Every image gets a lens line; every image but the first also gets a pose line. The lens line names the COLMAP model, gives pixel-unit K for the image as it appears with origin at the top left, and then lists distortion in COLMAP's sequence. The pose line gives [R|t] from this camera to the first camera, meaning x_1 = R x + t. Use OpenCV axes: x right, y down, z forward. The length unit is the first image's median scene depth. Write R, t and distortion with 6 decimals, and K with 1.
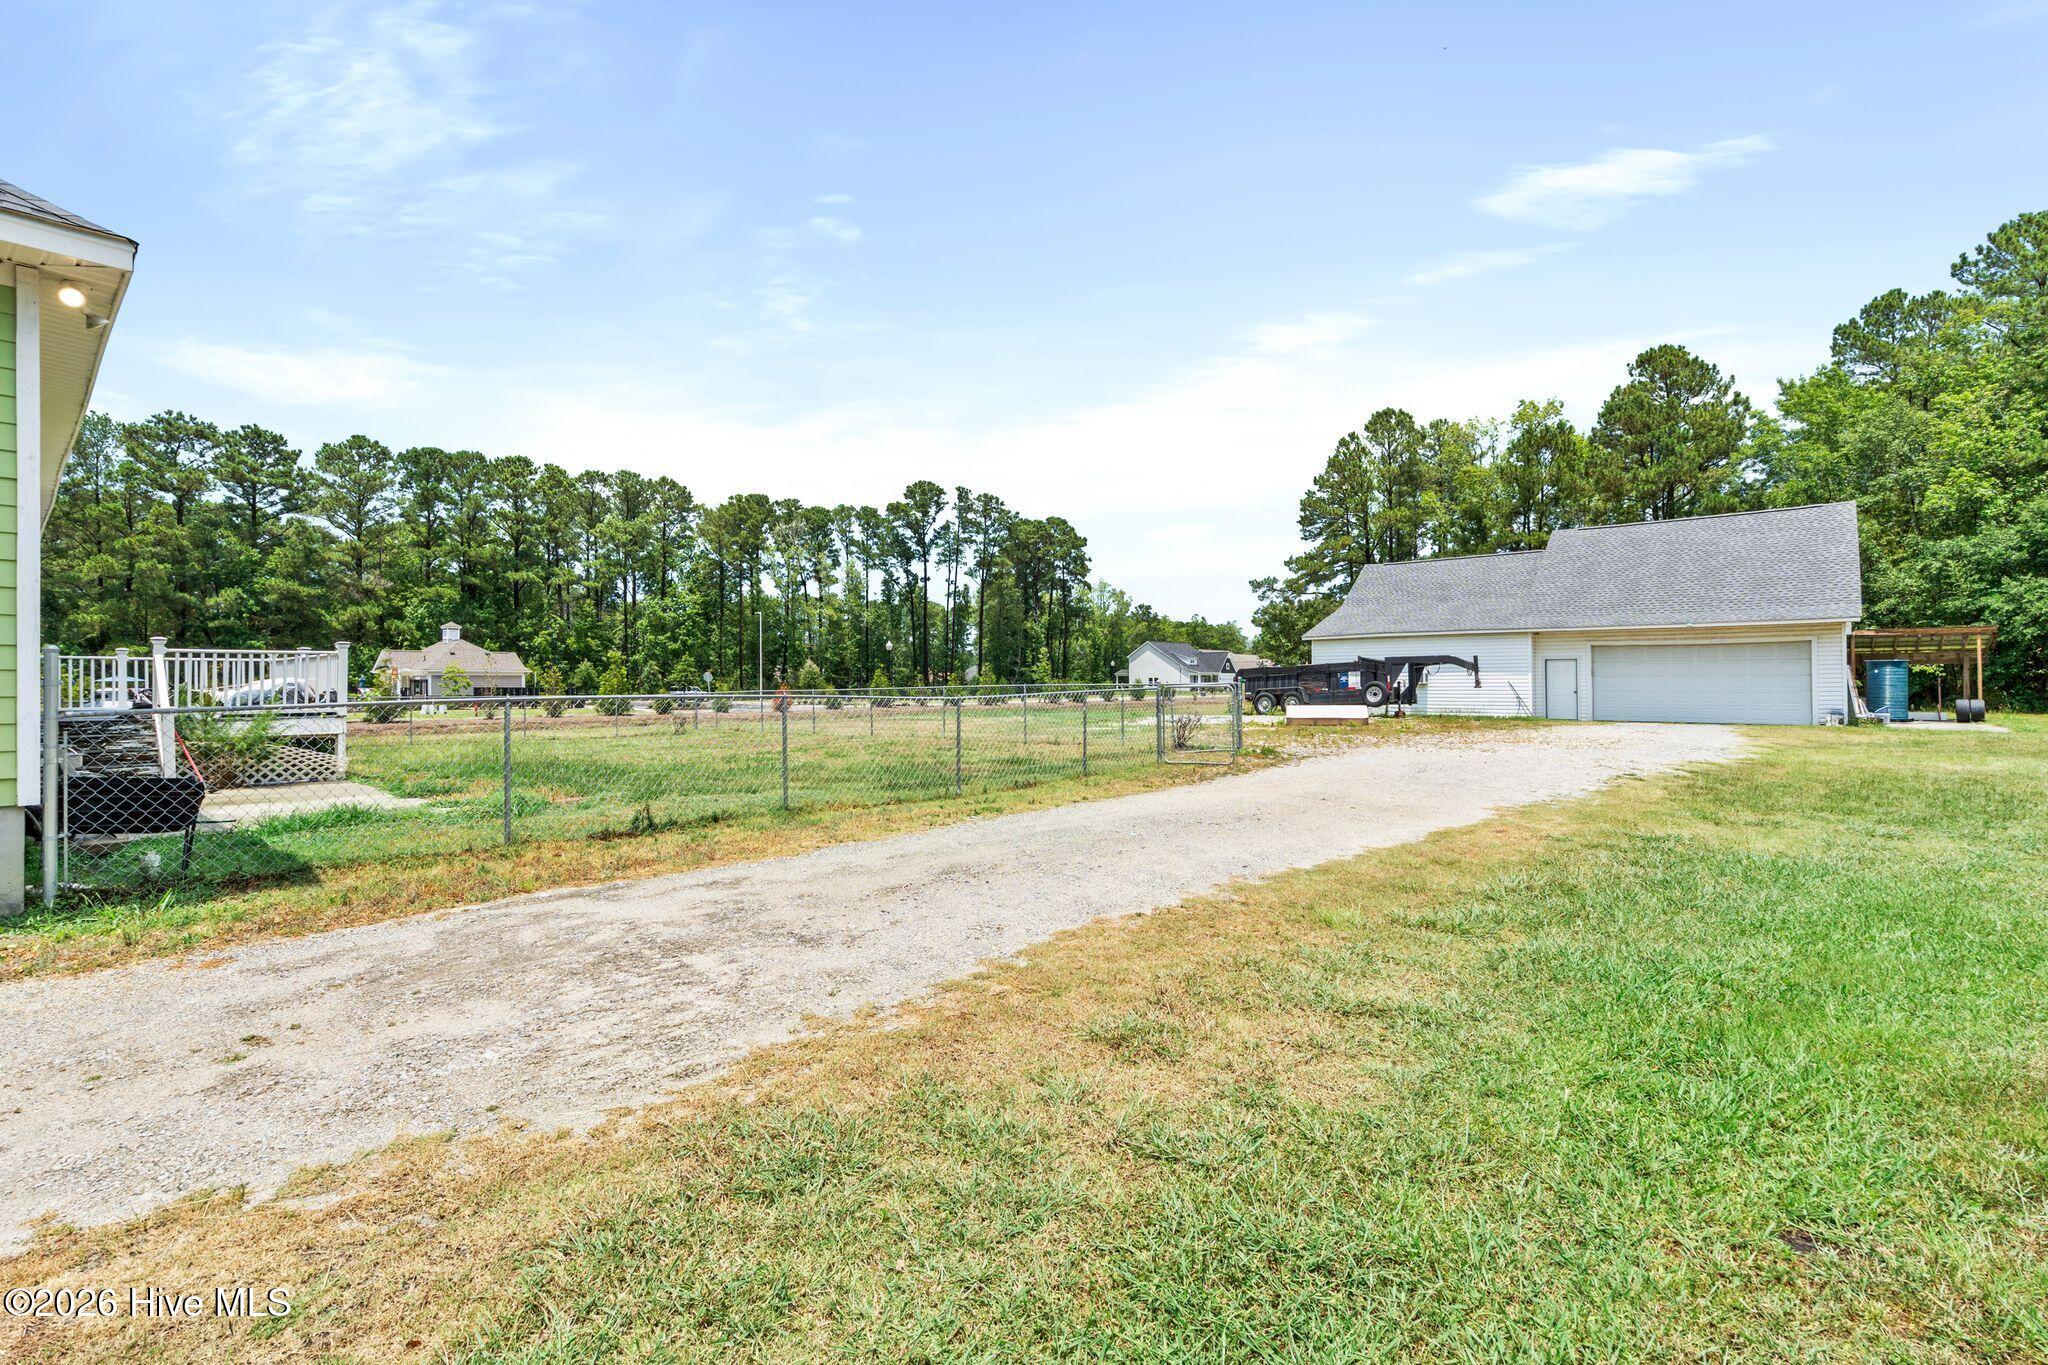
lens RADIAL K [[933.7, 0, 1015.9], [0, 933.7, 676.6], [0, 0, 1]] dist [0.000258, -0.000088]
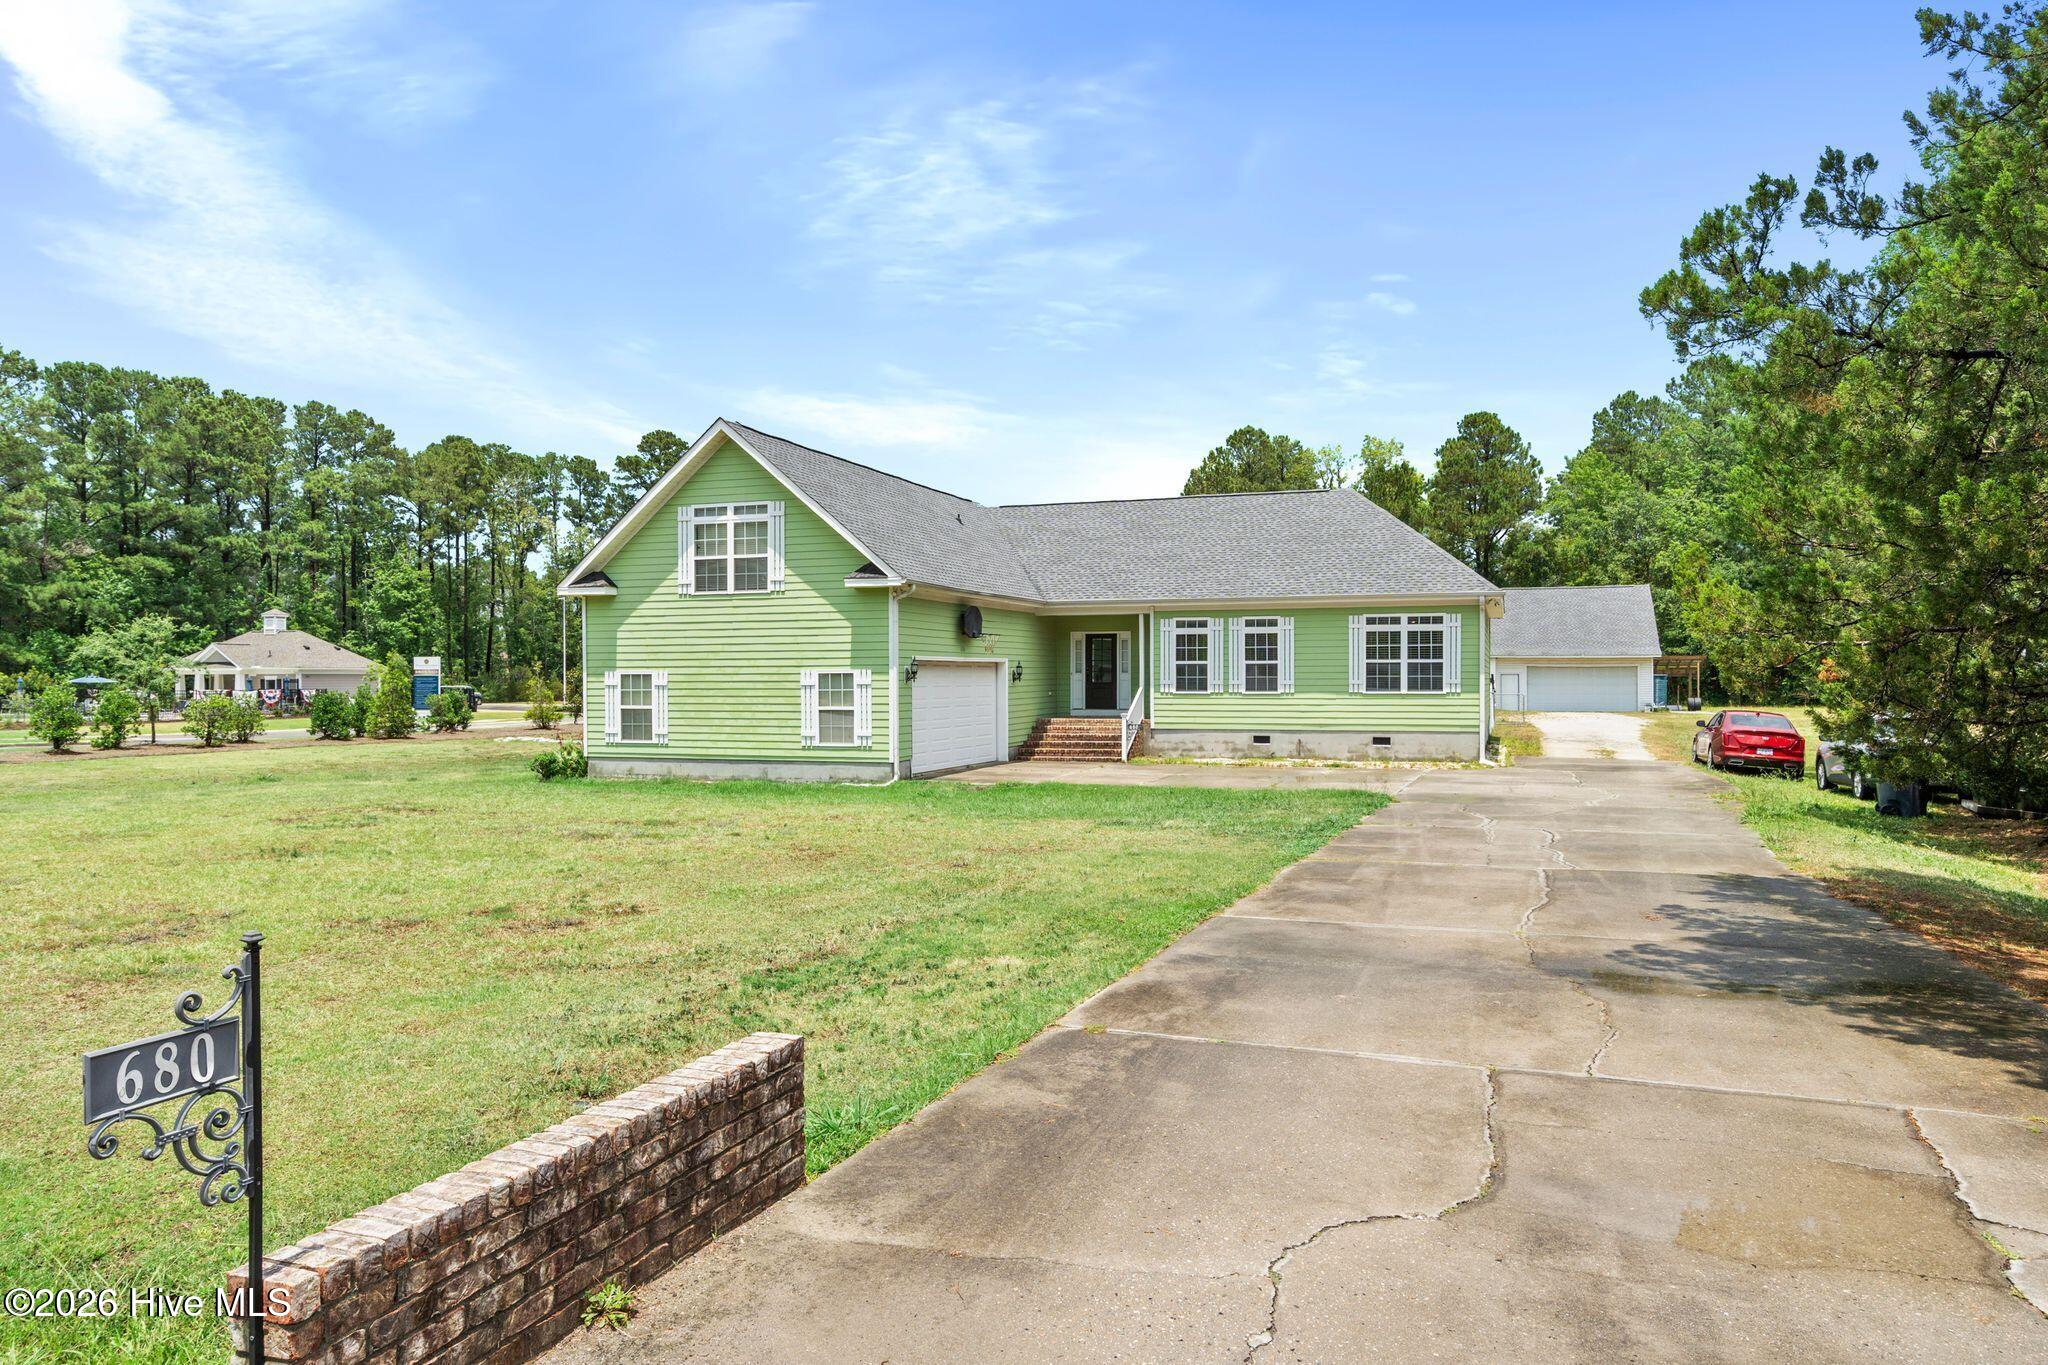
lens RADIAL K [[1354.4, 0, 1024.0], [0, 1354.4, 682.5], [0, 0, 1]] dist [-0.003878, -0.000225]
pose [[0.928077, 0.003279, 0.372374, -0.243698], [-0.006340, 0.999955, 0.006996, -0.003240], [-0.372334, -0.008854, 0.928056, -0.198481]]
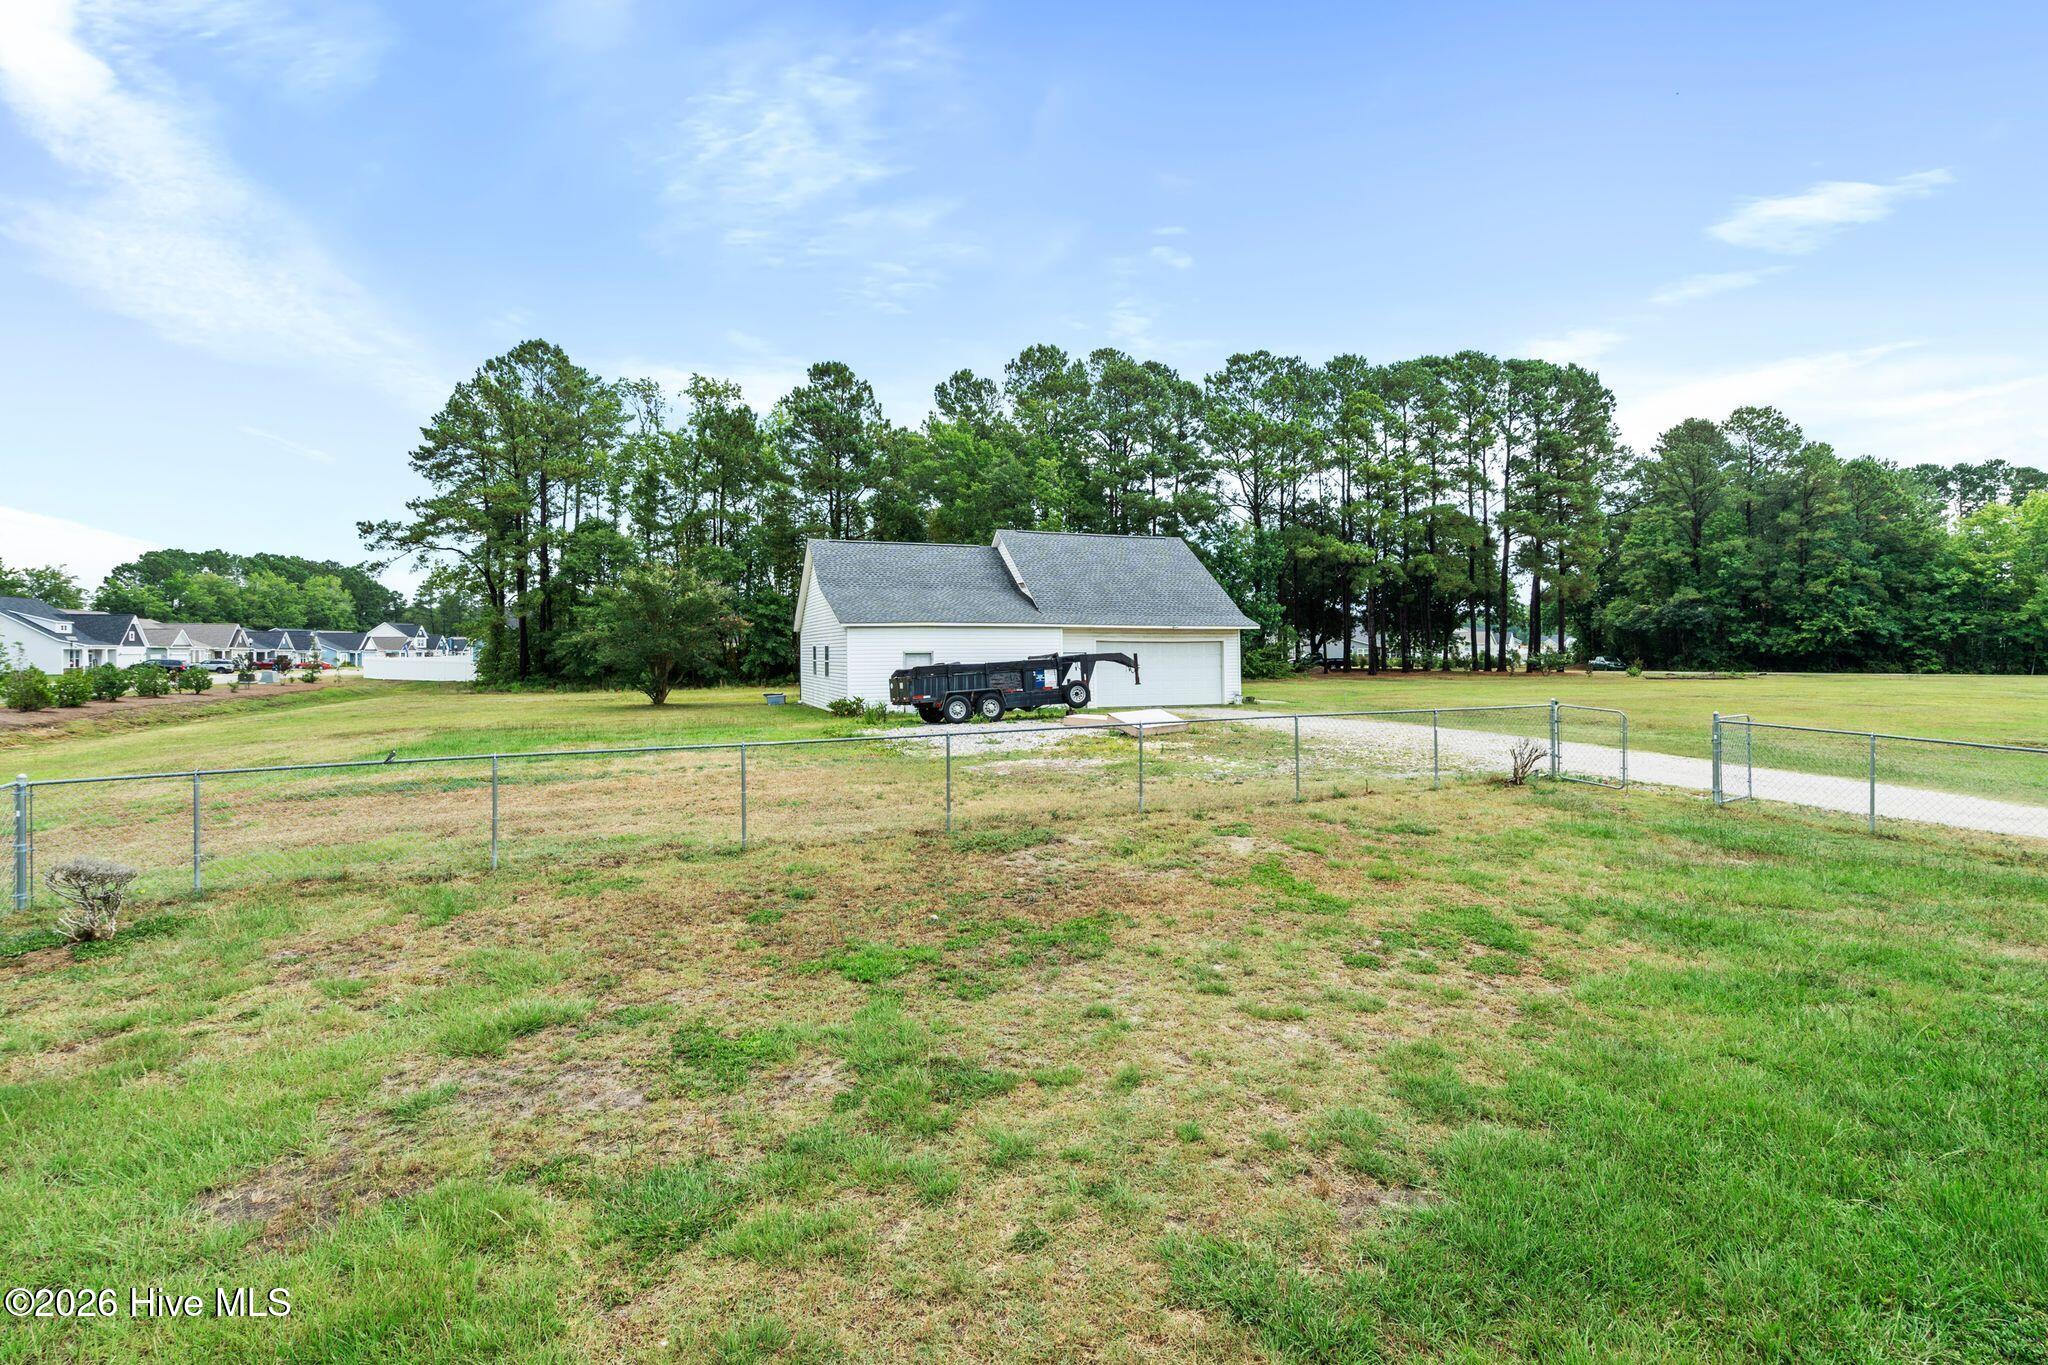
lens RADIAL K [[933.7, 0, 1015.9], [0, 933.7, 676.6], [0, 0, 1]] dist [0.000258, -0.000088]
pose [[0.468853, -0.022669, 0.882985, -0.093950], [-0.006941, 0.999545, 0.029347, -0.005114], [-0.883249, -0.019888, 0.468483, 0.126673]]
